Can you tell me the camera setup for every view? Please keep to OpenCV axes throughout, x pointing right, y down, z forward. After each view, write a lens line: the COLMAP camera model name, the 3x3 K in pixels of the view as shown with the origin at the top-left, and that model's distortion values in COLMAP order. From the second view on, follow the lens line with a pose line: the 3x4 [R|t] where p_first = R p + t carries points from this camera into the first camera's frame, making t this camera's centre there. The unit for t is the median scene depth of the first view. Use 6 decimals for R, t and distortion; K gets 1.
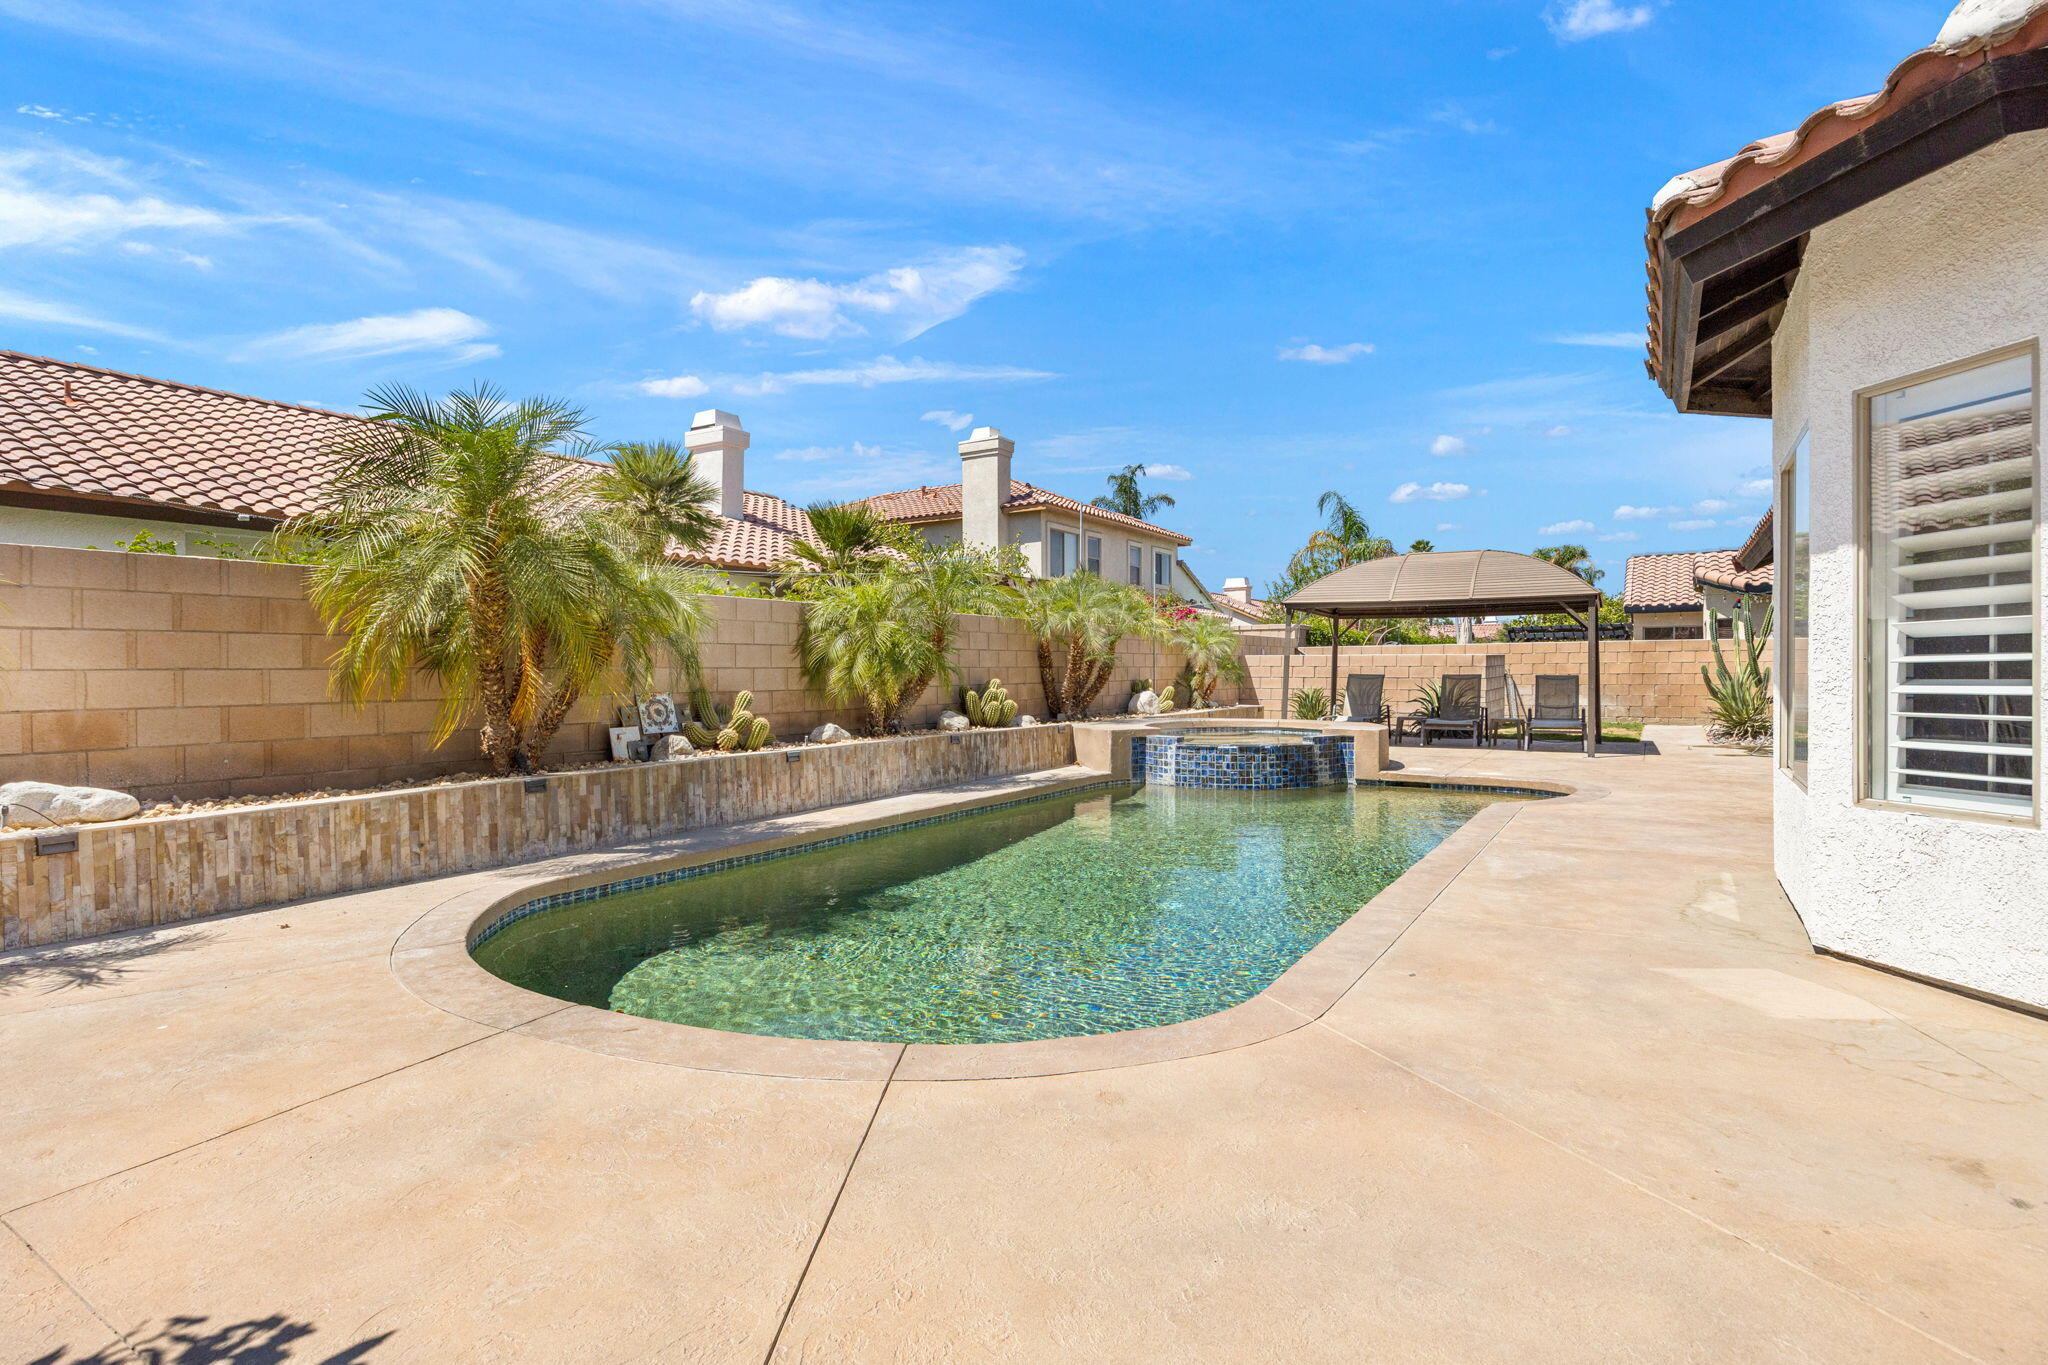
lens RADIAL K [[994.0, 0, 1021.3], [0, 994.0, 682.6], [0, 0, 1]] dist [-0.011568, -0.000415]
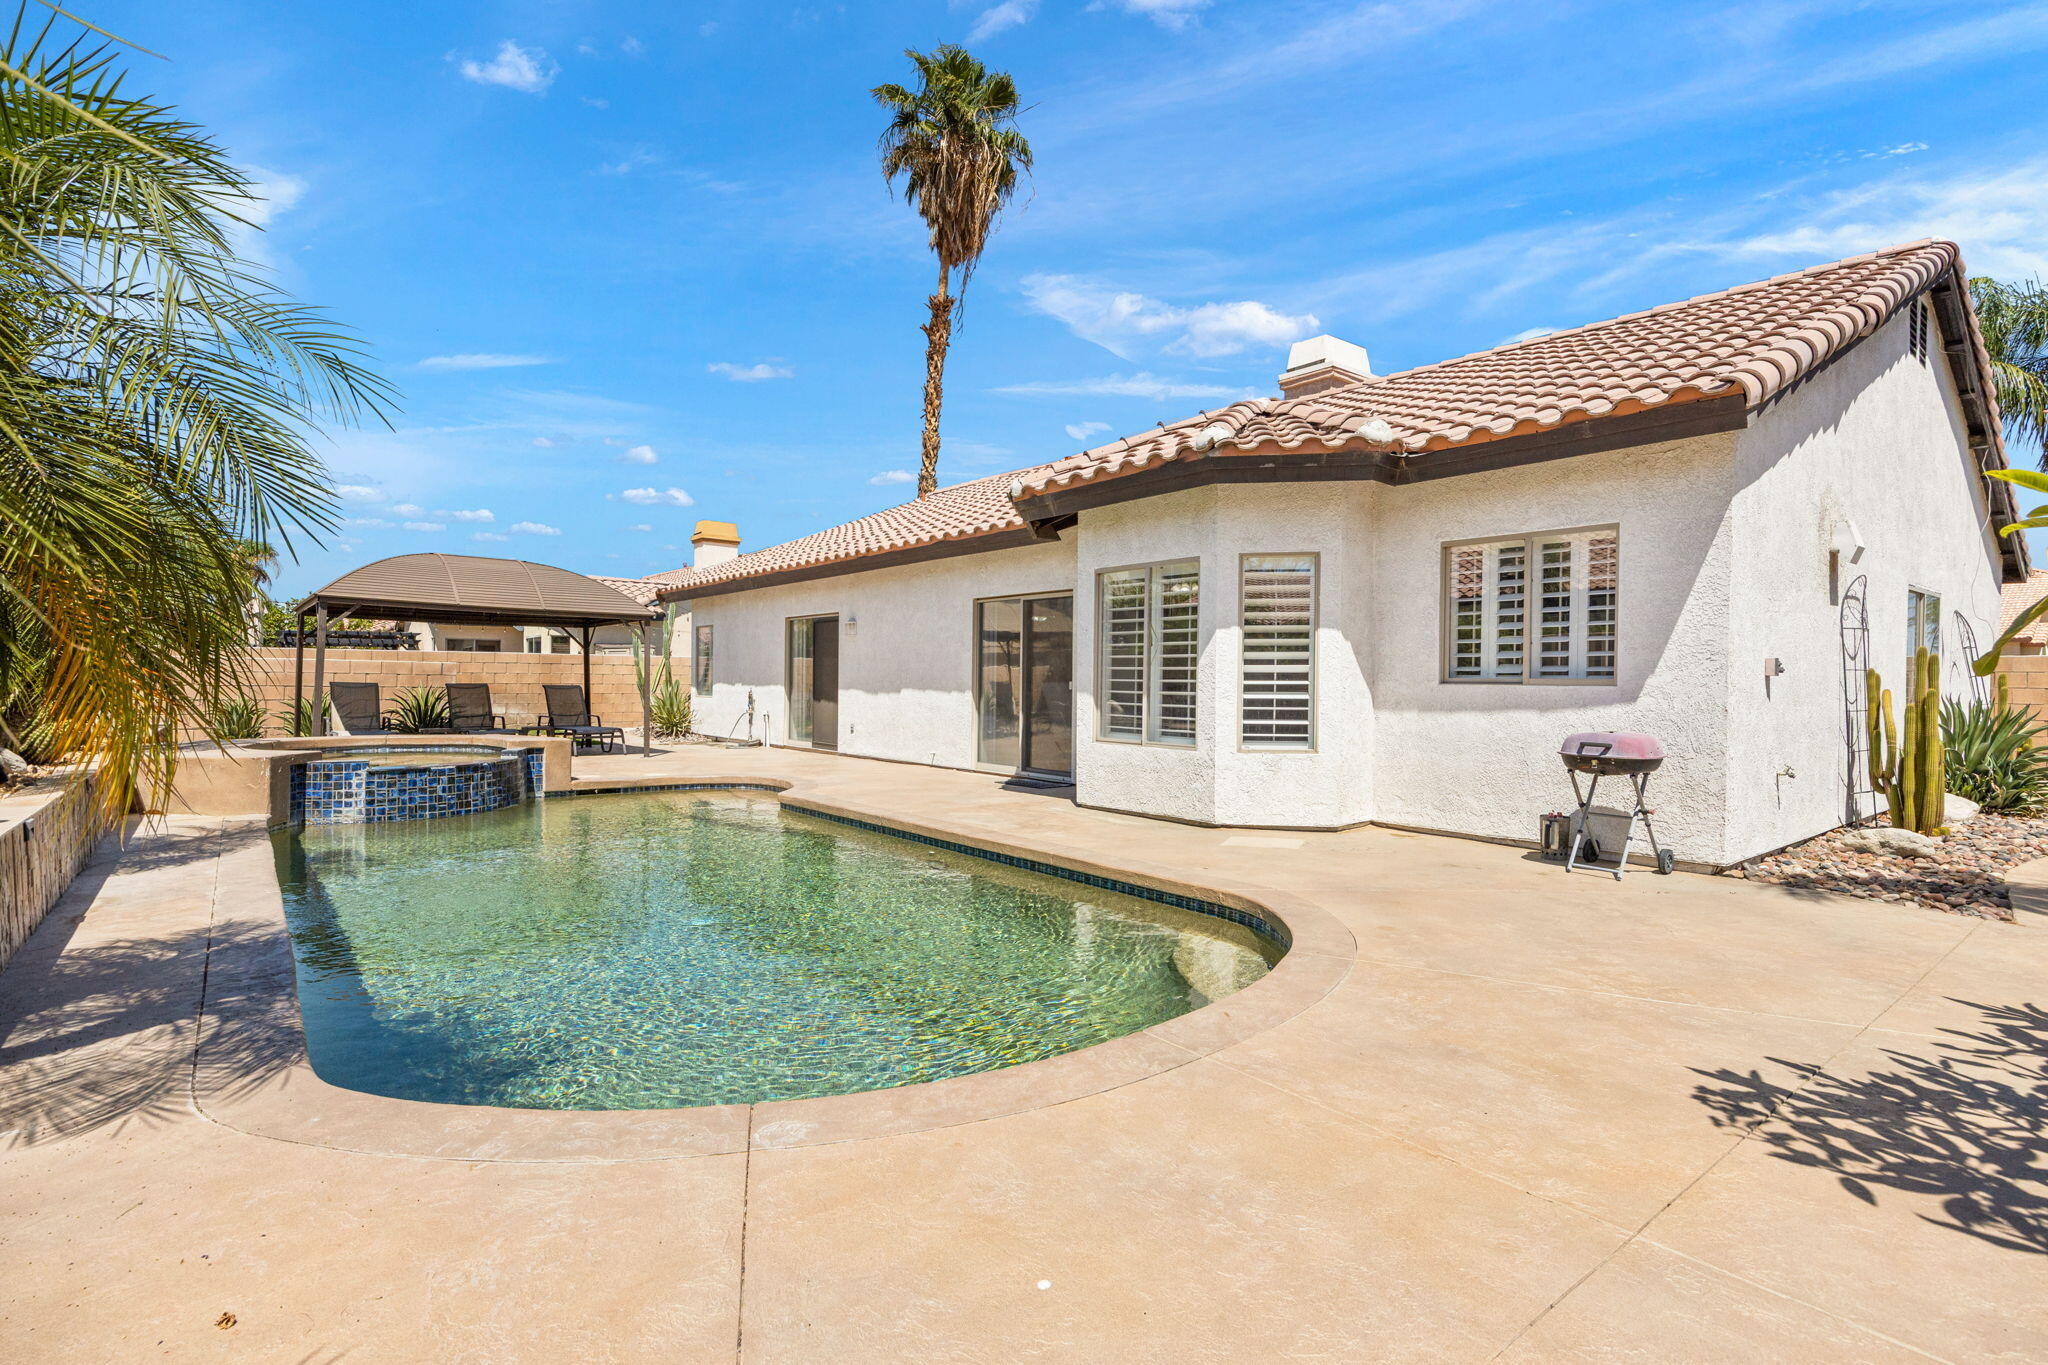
lens RADIAL K [[994.0, 0, 1021.3], [0, 994.0, 682.6], [0, 0, 1]] dist [-0.011568, -0.000415]
pose [[0.324122, 0.009025, 0.945972, -0.440152], [-0.001085, 0.999957, -0.009168, -0.000970], [-0.946015, 0.001946, 0.324118, 0.253757]]
